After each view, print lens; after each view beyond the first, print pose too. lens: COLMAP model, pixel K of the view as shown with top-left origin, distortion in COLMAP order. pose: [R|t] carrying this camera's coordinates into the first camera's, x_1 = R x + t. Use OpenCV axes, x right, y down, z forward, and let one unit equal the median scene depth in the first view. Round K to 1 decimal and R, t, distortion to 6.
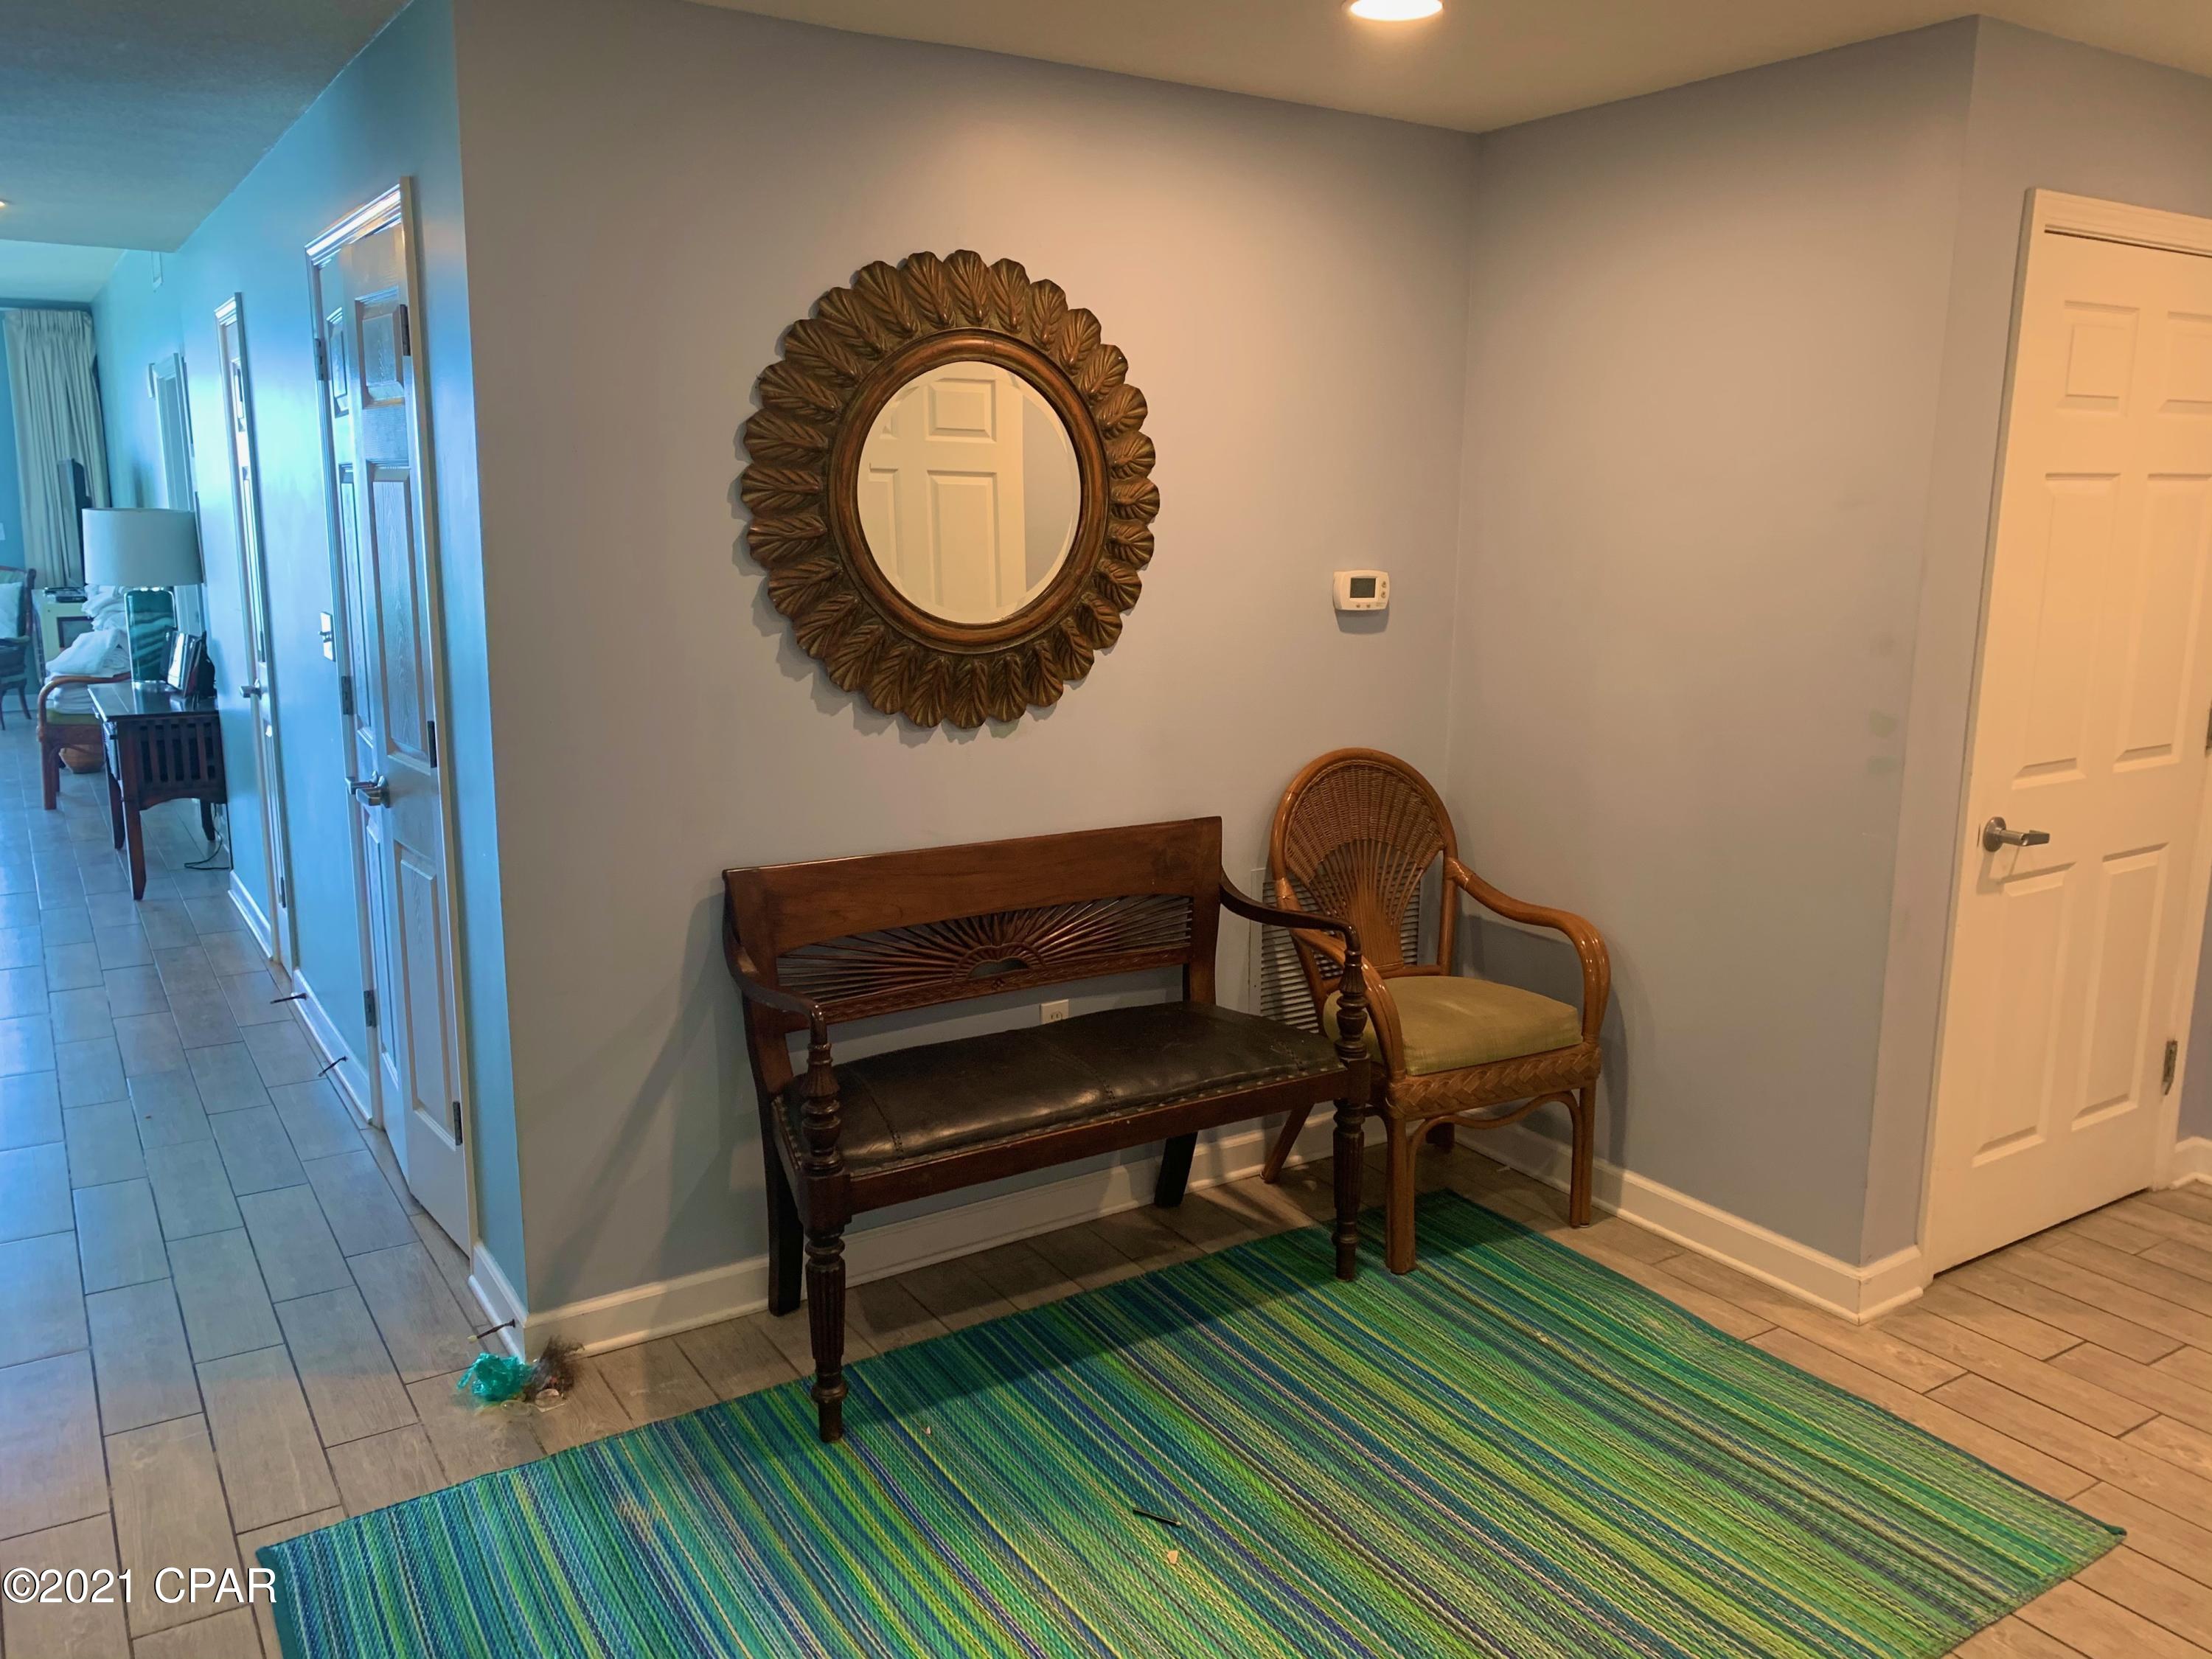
lens RADIAL K [[1690.3, 0, 1115.1], [0, 1690.3, 819.4], [0, 0, 1]] dist [0.051768, -0.059911]
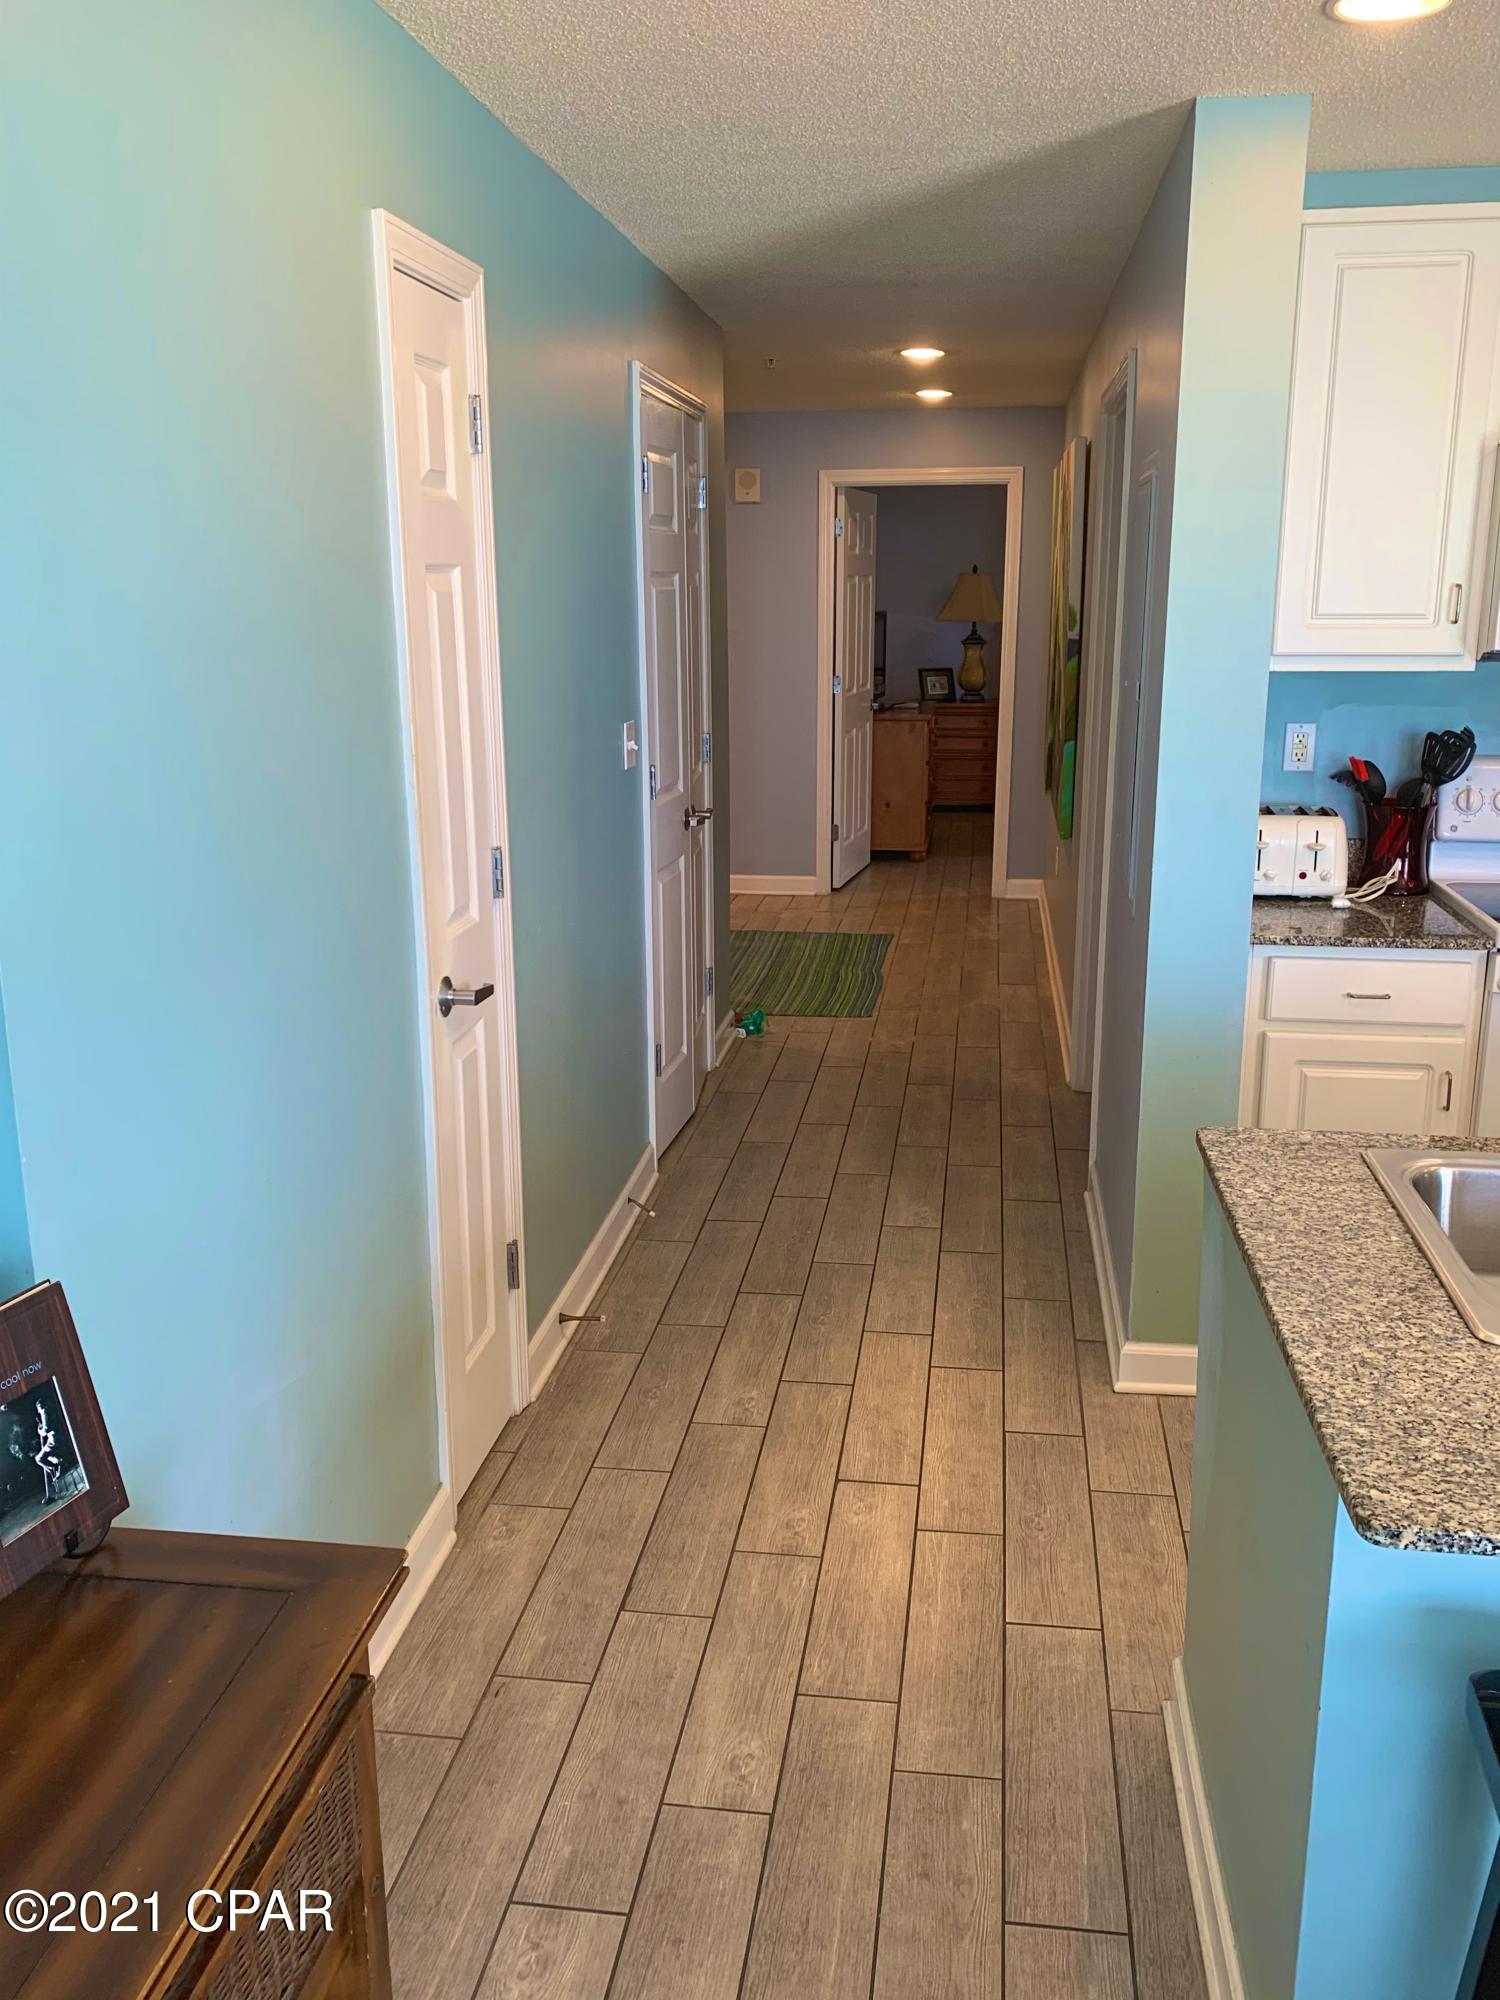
lens RADIAL K [[1629.0, 0, 786.7], [0, 1629.0, 983.1], [0, 0, 1]] dist [0.057144, -0.075533]
pose [[-0.764631, -0.161410, 0.623928, -1.328590], [0.120537, 0.915227, 0.384488, -0.385466], [-0.633096, 0.369198, -0.680355, 1.890943]]
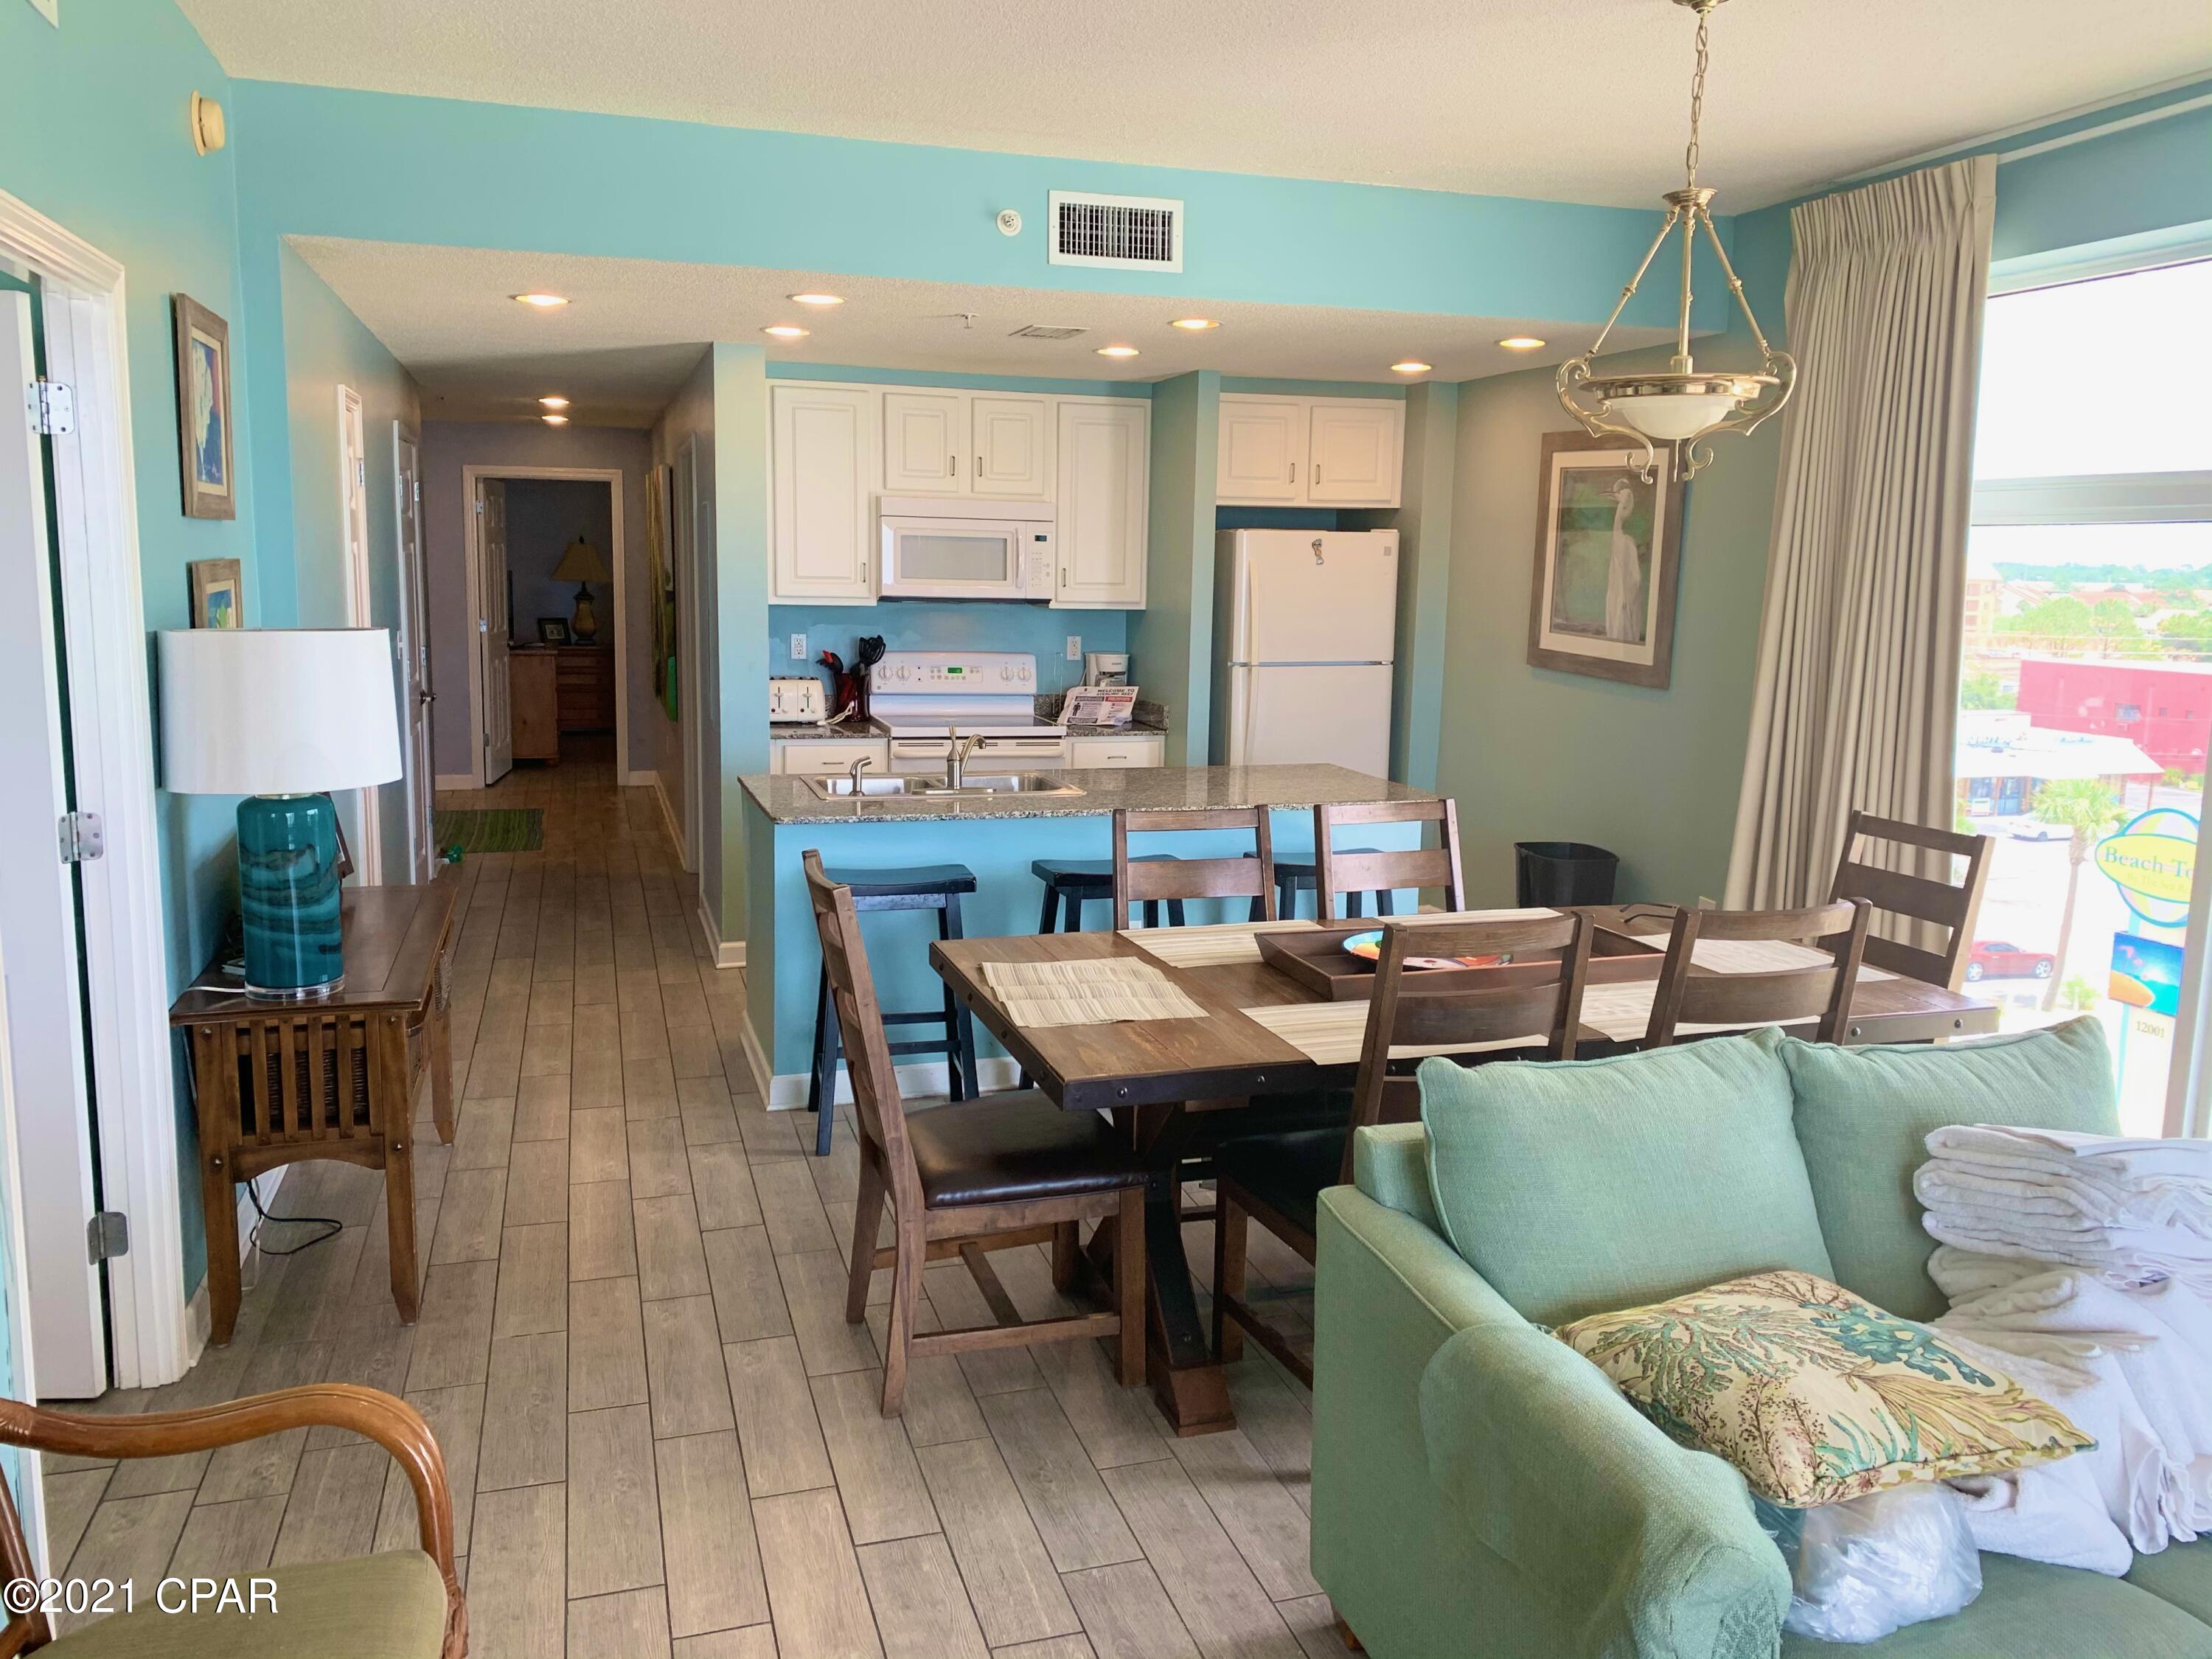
lens RADIAL K [[1690.3, 0, 1109.5], [0, 1690.3, 812.9], [0, 0, 1]] dist [0.051768, -0.059911]
pose [[-0.961934, -0.070206, 0.264108, -1.805323], [0.023248, 0.941911, 0.335057, -0.562848], [-0.272289, 0.328443, -0.904424, 2.706891]]
